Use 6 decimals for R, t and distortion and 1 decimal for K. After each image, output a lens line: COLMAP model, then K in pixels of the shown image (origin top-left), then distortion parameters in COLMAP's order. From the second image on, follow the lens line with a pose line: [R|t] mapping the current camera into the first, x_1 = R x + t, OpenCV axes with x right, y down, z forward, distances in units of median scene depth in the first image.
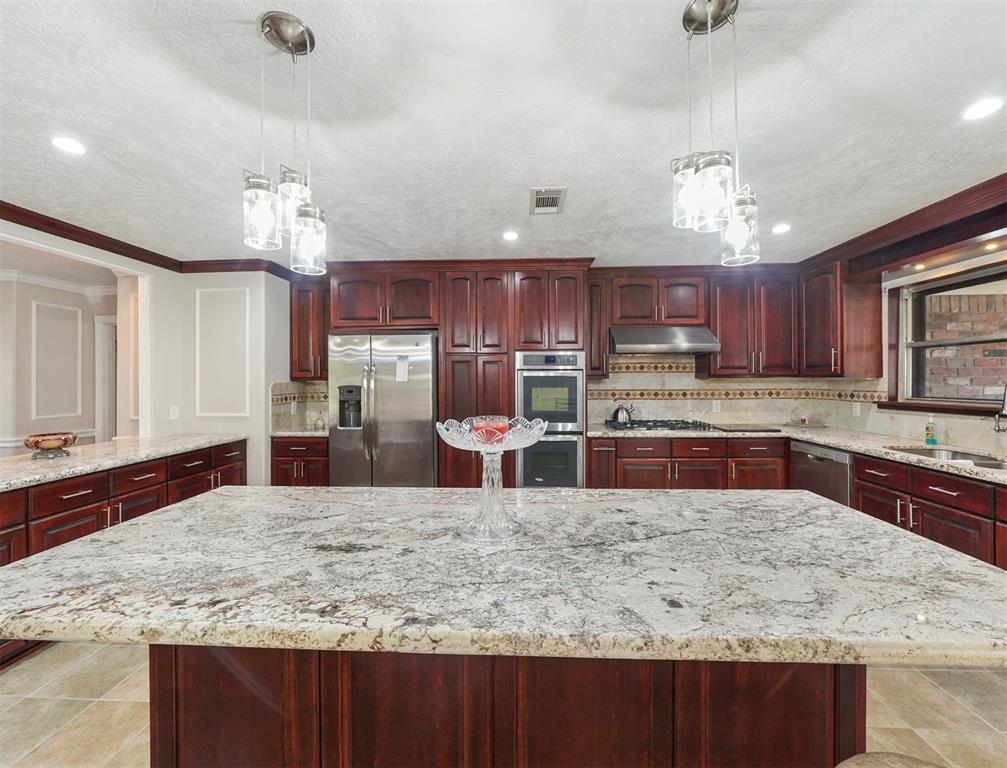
lens RADIAL K [[405.0, 0, 503.5], [0, 405.0, 384.0], [0, 0, 1]] dist [-0.007723, -0.000034]
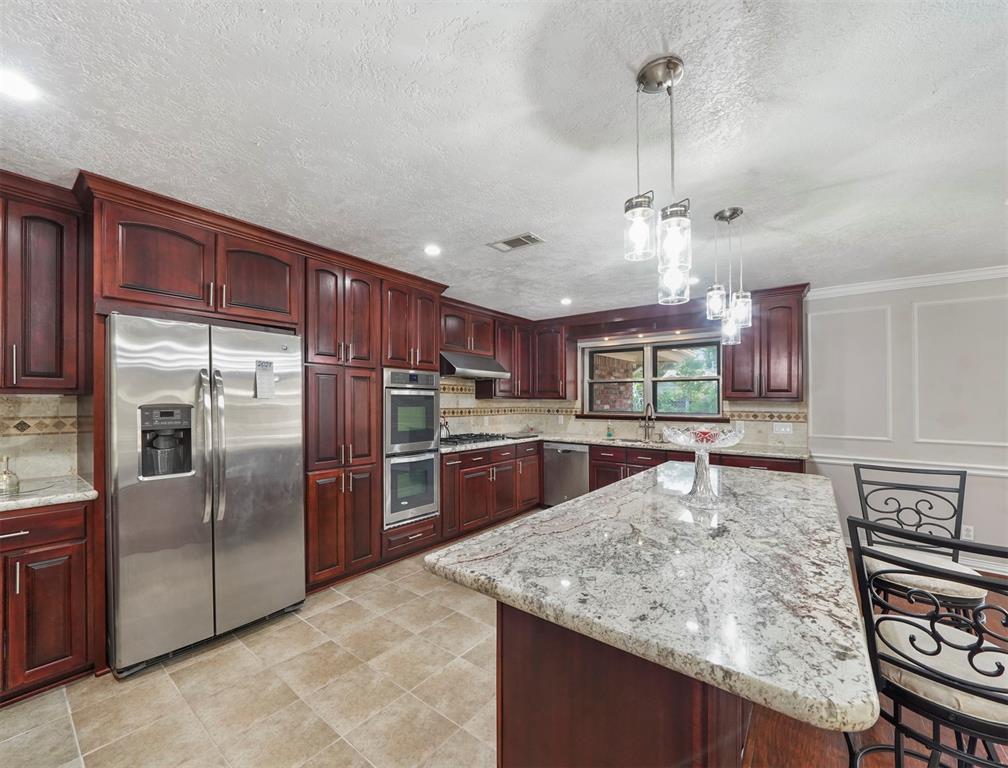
lens RADIAL K [[409.3, 0, 499.1], [0, 409.3, 399.4], [0, 0, 1]] dist [-0.019696, -0.000201]
pose [[0.578422, 0.010509, 0.815670, -0.578680], [-0.002448, 0.999935, -0.011147, 0.001679], [-0.815734, 0.004450, 0.578410, 0.256792]]
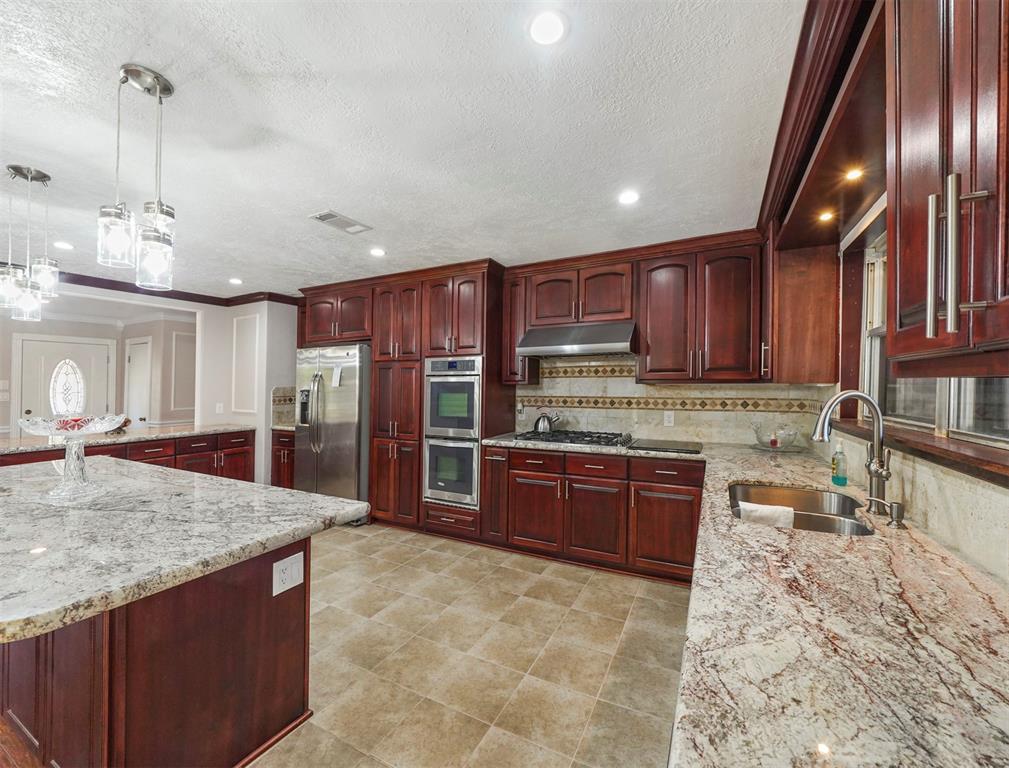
lens RADIAL K [[419.3, 0, 492.5], [0, 419.3, 387.3], [0, 0, 1]] dist [-0.001501, -0.000167]
pose [[0.903458, 0.005074, -0.428648, 0.655366], [-0.006186, 0.999980, -0.001202, -0.004897], [0.428633, 0.003738, 0.903471, 0.103501]]
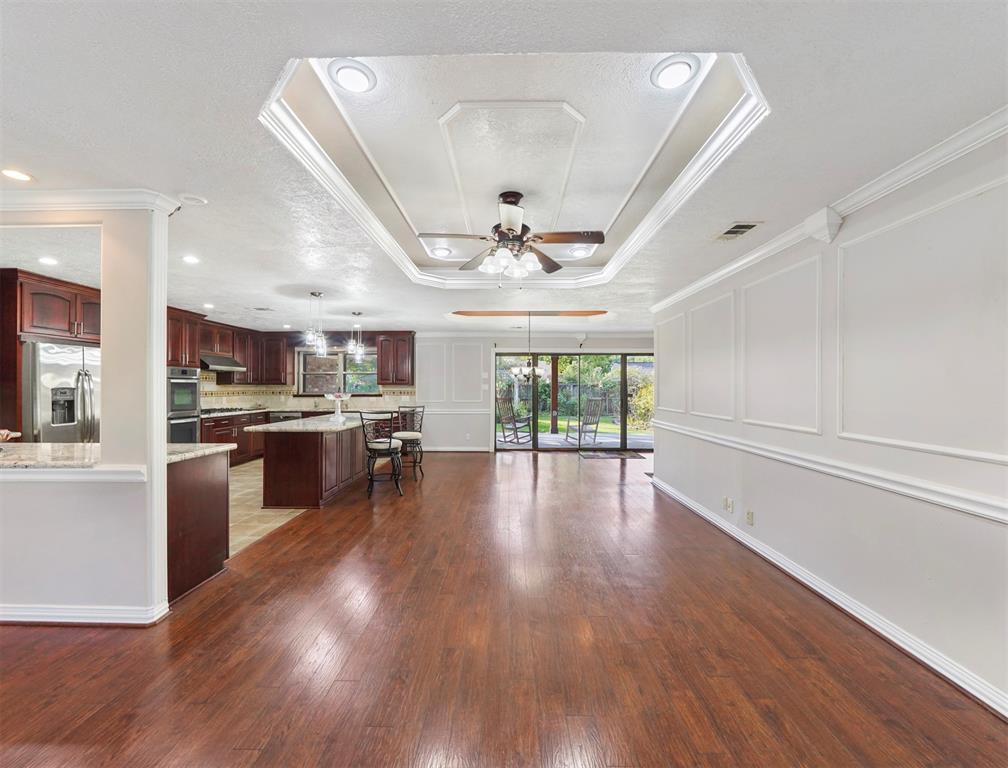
lens RADIAL K [[414.2, 0, 504.5], [0, 414.2, 380.2], [0, 0, 1]] dist [-0.001811, -0.000382]
pose [[-0.035026, 0.021418, 0.999157, -1.597320], [0.009739, 0.999730, -0.021089, 0.019400], [-0.999339, 0.008992, -0.035225, -0.226771]]
